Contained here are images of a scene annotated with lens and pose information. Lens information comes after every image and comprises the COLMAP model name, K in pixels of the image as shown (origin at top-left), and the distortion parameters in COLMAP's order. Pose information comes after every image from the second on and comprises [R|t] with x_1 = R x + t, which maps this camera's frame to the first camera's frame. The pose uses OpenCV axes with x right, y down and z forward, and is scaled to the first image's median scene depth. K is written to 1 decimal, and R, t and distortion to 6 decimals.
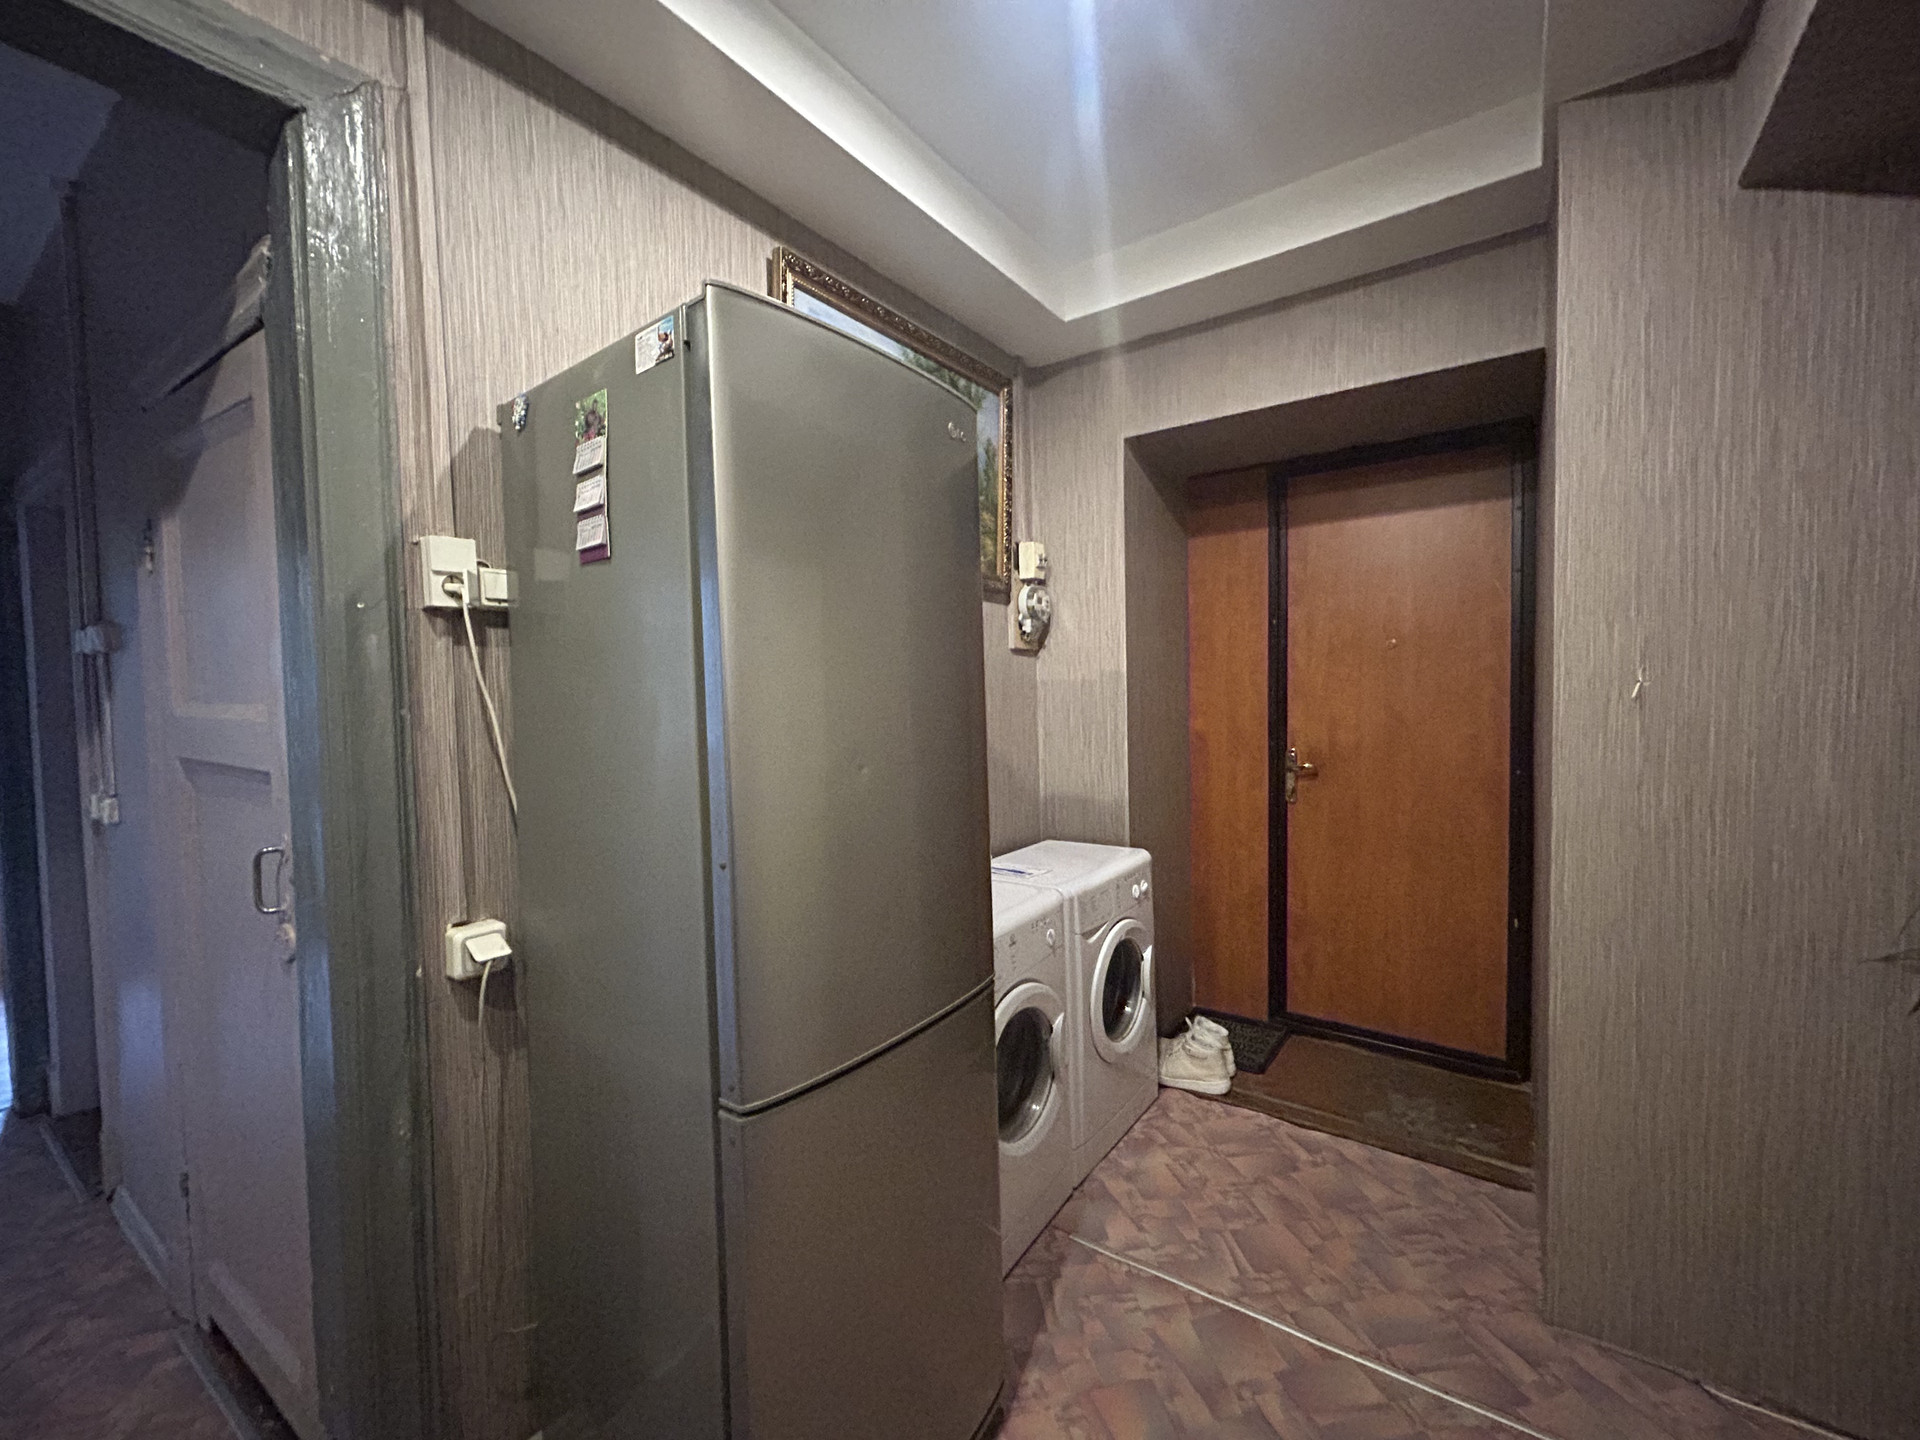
lens RADIAL K [[777.4, 0, 954.3], [0, 777.4, 720.3], [0, 0, 1]] dist [-0.002712, 0.000483]
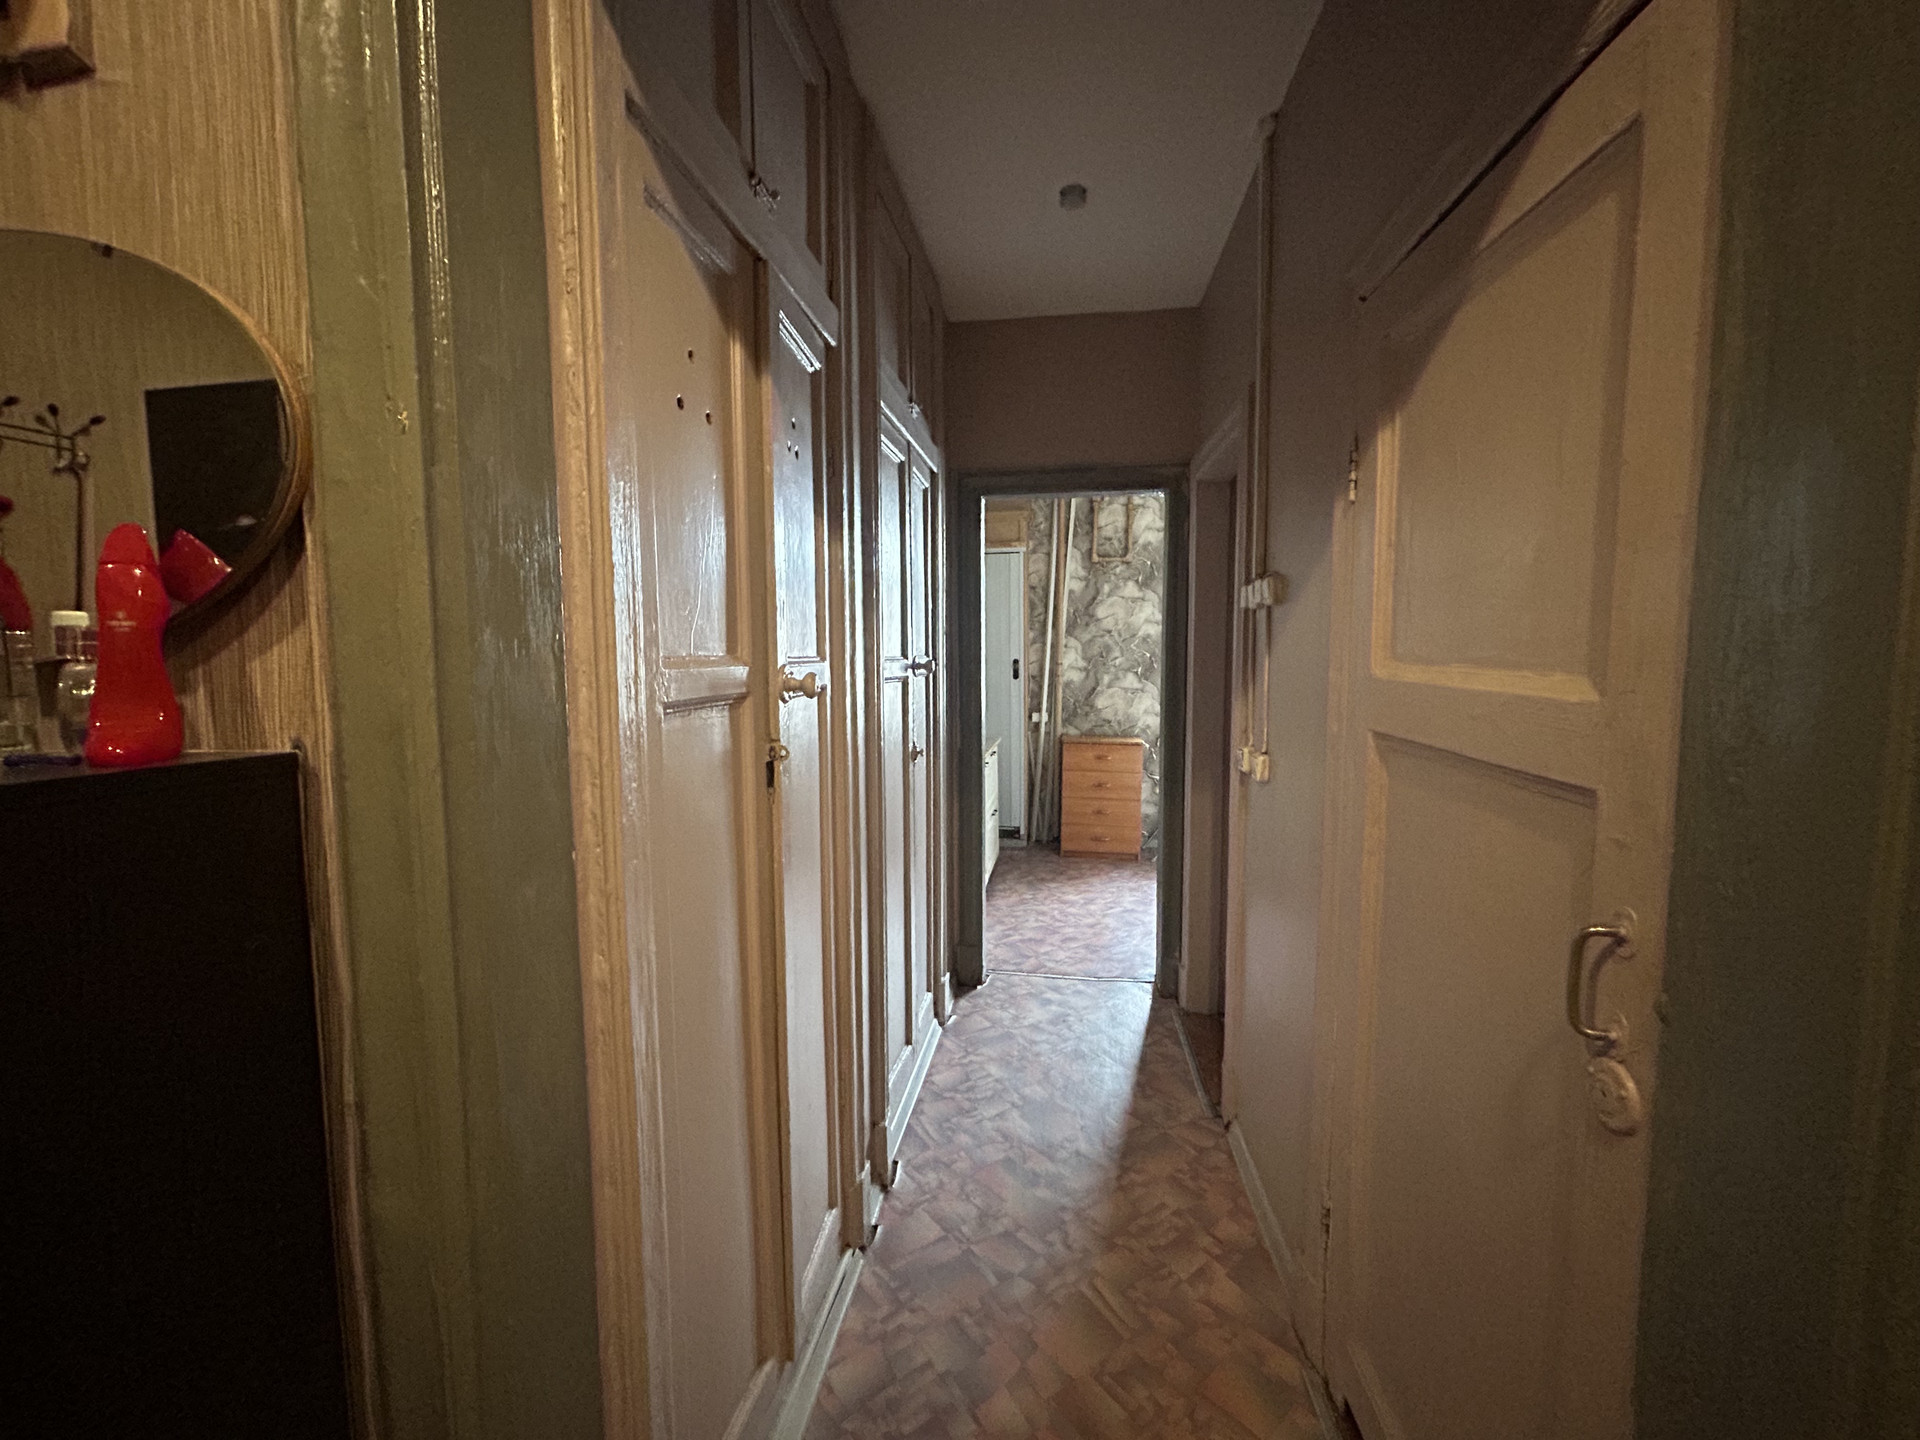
lens RADIAL K [[777.4, 0, 954.3], [0, 777.4, 720.3], [0, 0, 1]] dist [-0.002712, 0.000483]
pose [[0.447881, 0.090465, -0.889505, -0.381823], [-0.036519, 0.995889, 0.082897, -0.010882], [0.893347, -0.004644, 0.449343, 0.201873]]
